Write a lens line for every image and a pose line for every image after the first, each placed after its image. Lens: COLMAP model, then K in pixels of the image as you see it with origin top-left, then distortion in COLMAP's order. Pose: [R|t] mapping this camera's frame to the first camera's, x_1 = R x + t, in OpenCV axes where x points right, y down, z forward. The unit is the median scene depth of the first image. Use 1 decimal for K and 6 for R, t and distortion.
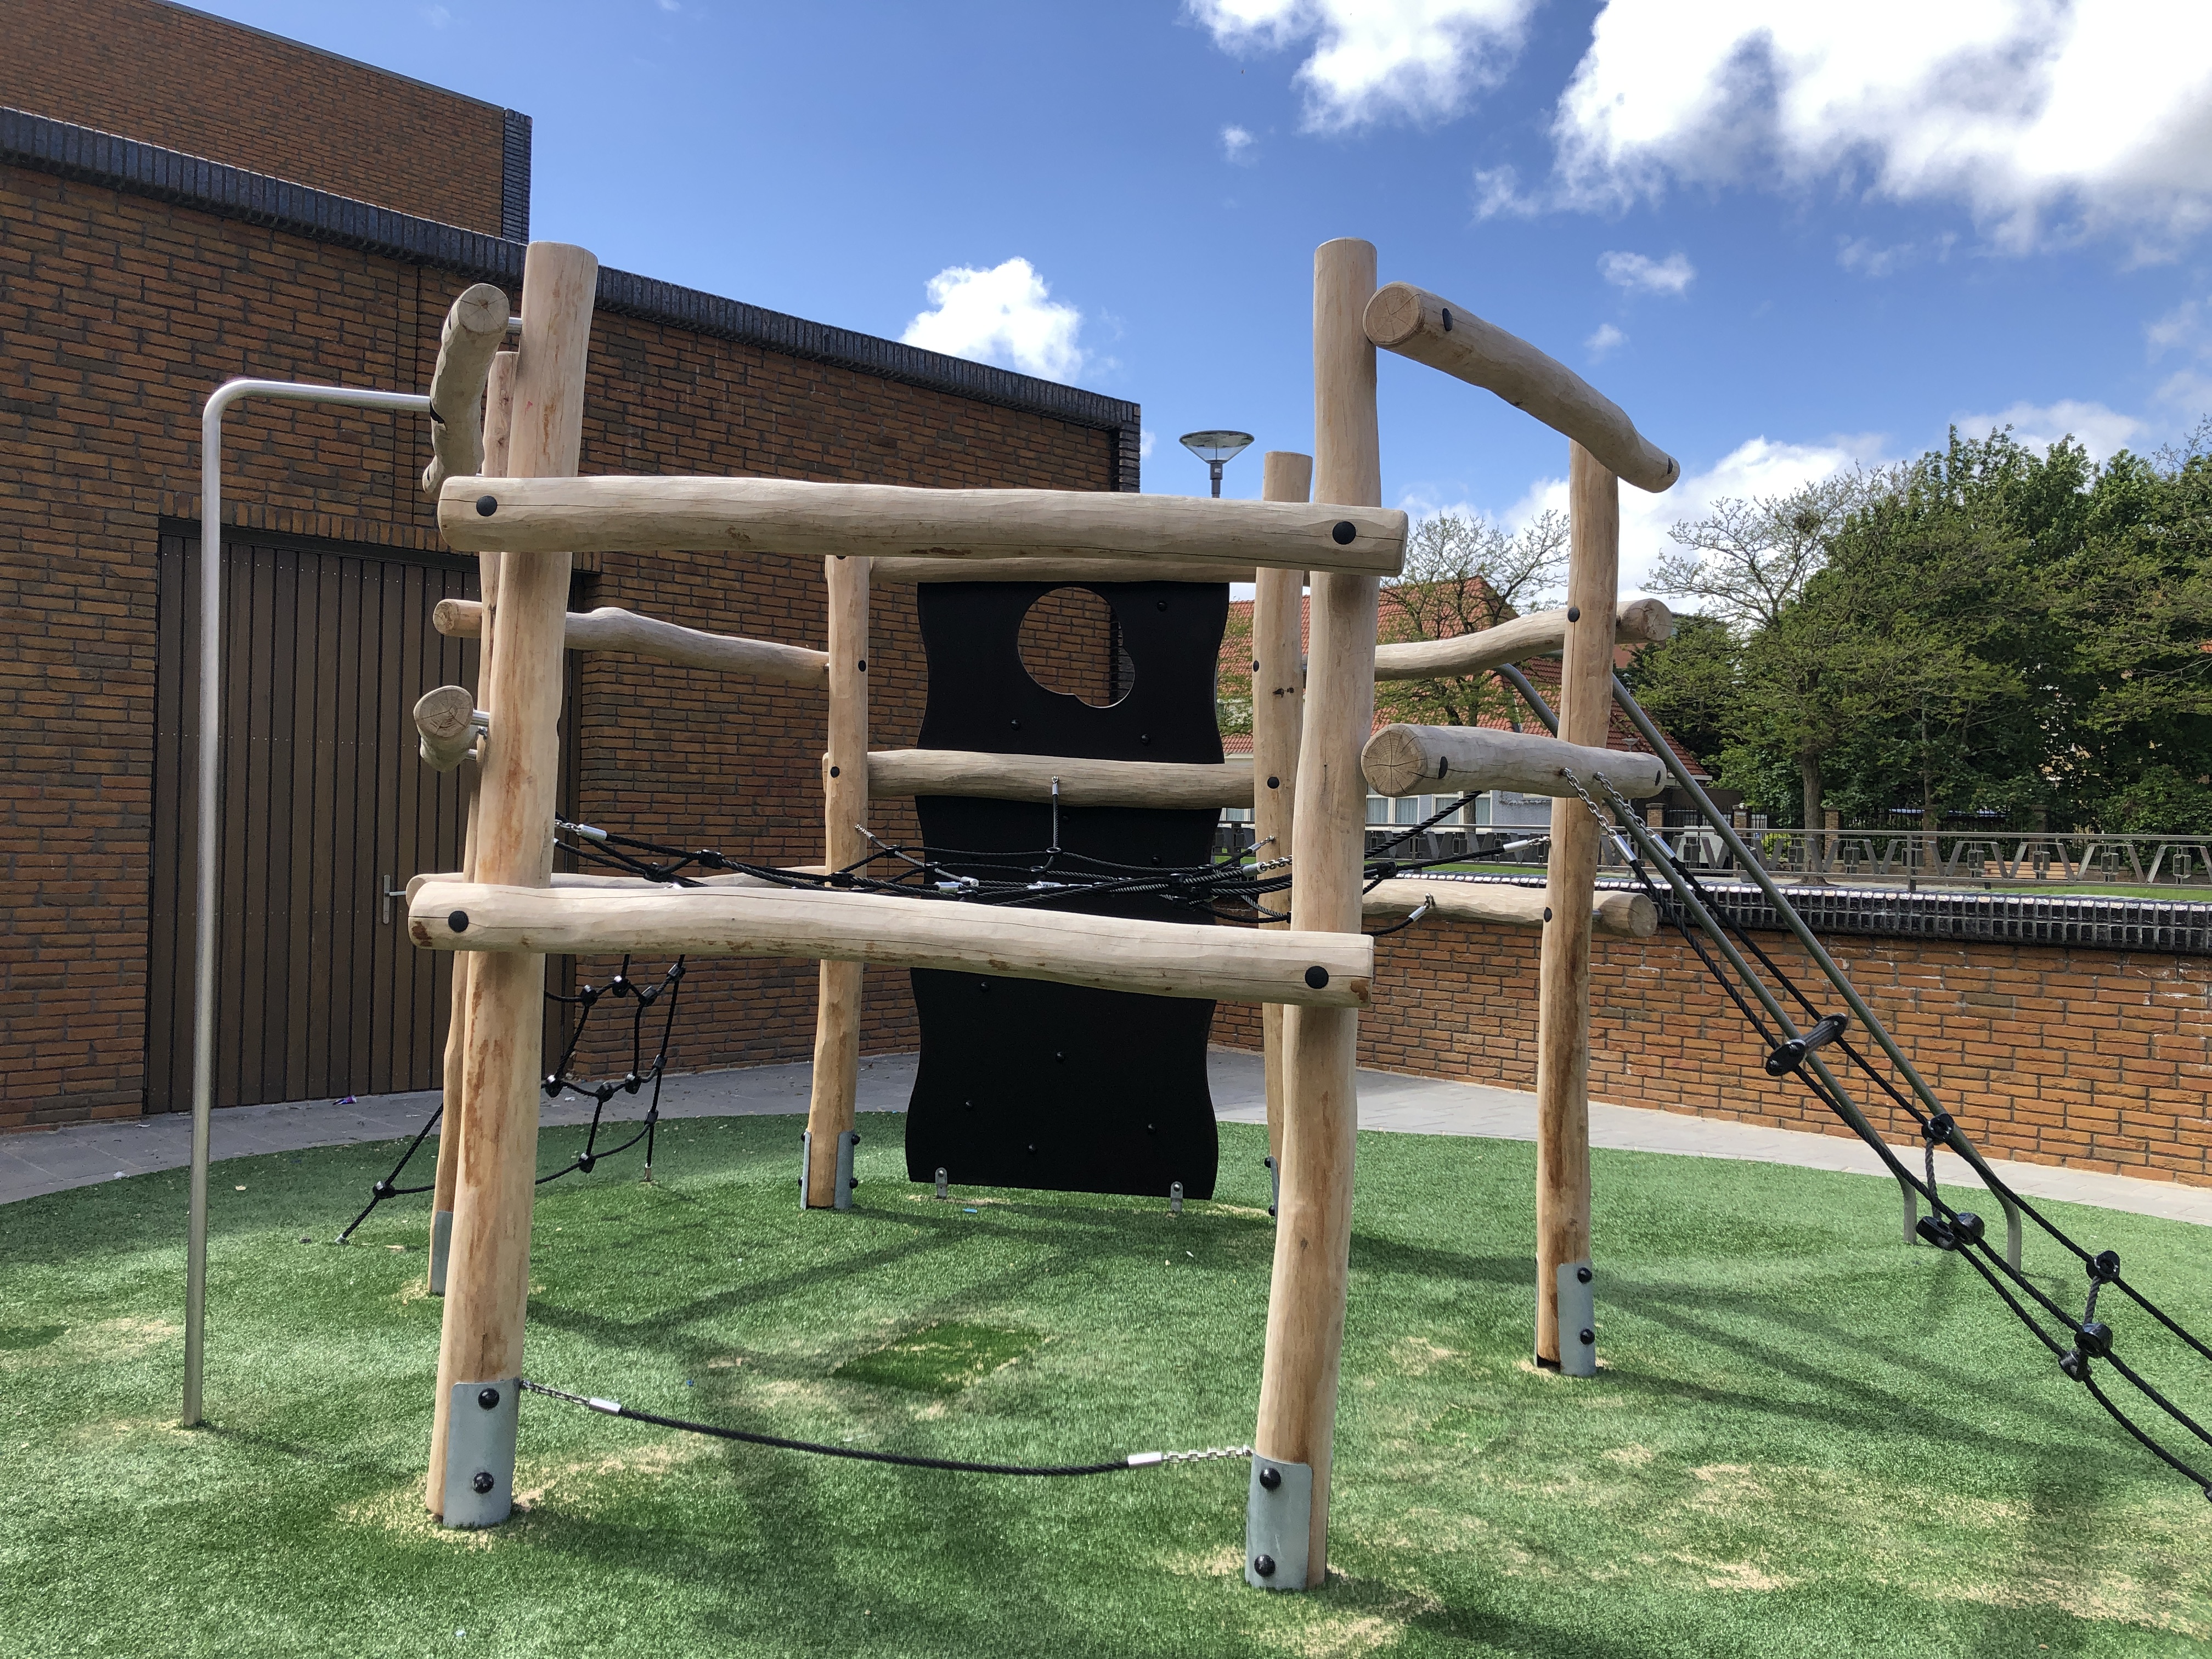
lens RADIAL K [[1817.7, 0, 1106.0], [0, 1817.7, 829.5], [0, 0, 1]] dist [0.043004, -0.031924]
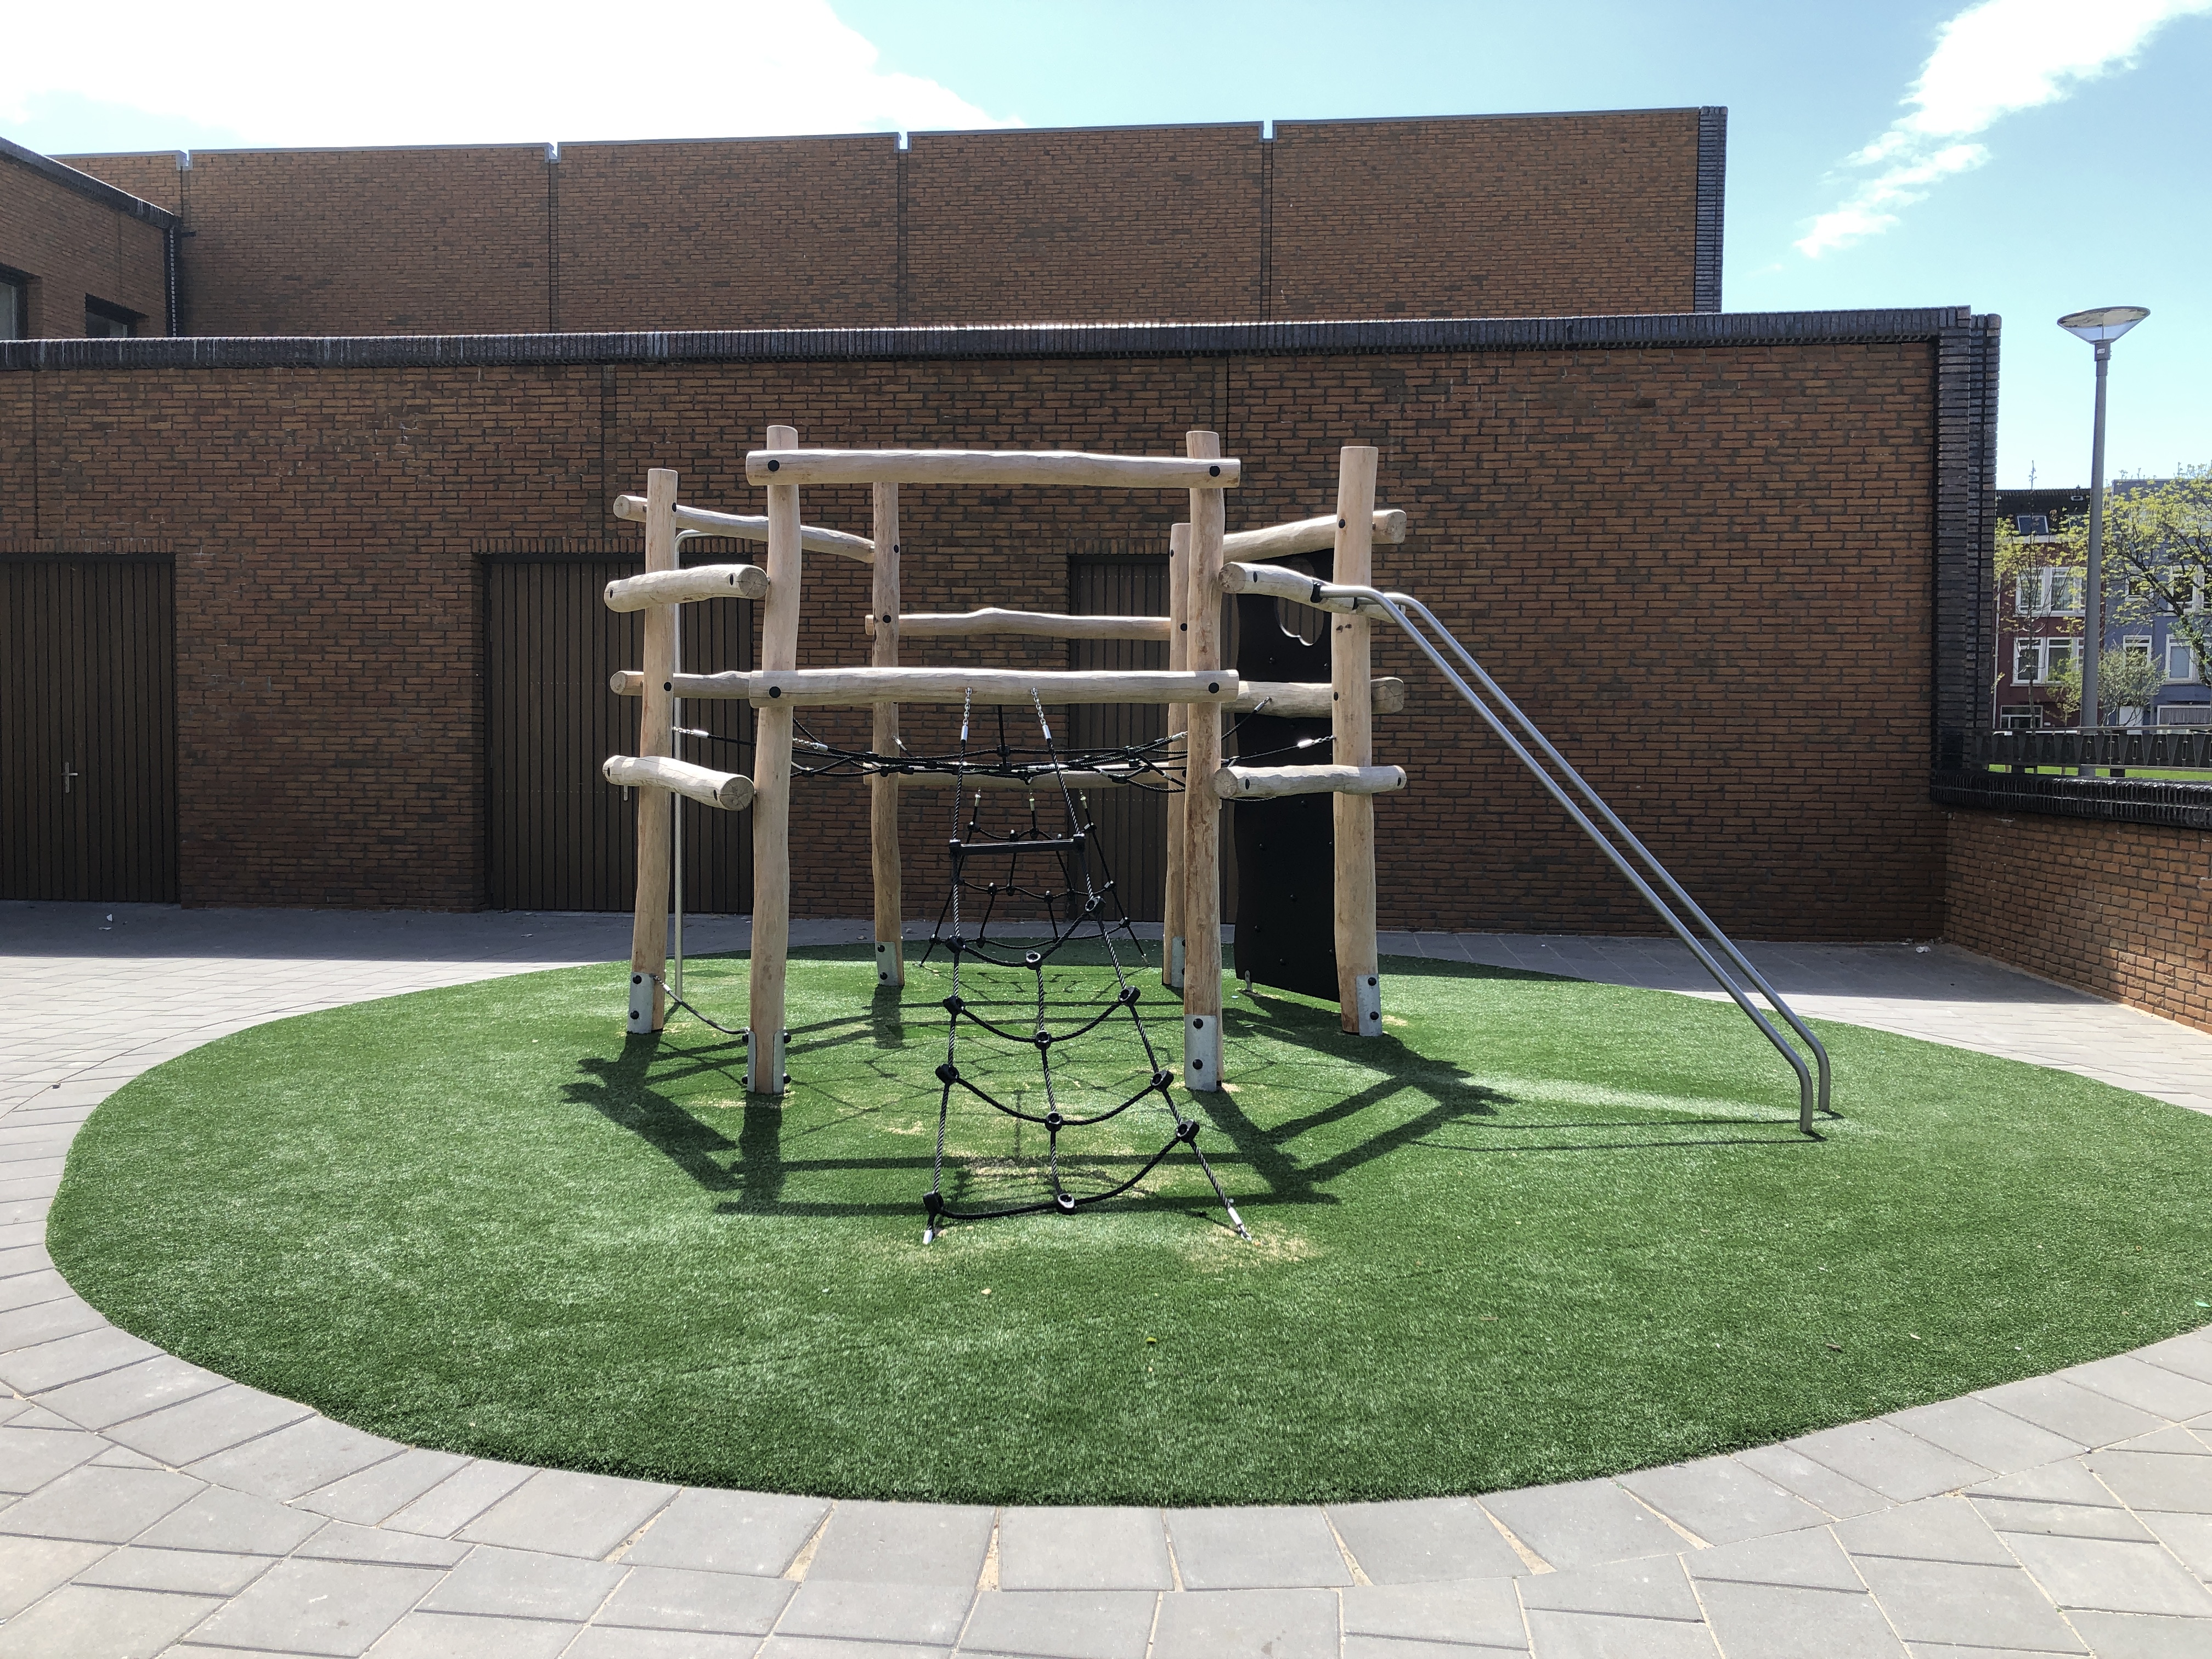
lens RADIAL K [[1817.7, 0, 1106.0], [0, 1817.7, 829.5], [0, 0, 1]] dist [0.043004, -0.031924]
pose [[0.633556, 0.016501, -0.773521, 0.621930], [0.009791, 0.999521, 0.029341, 0.020641], [0.773635, -0.026163, 0.633092, 0.002076]]
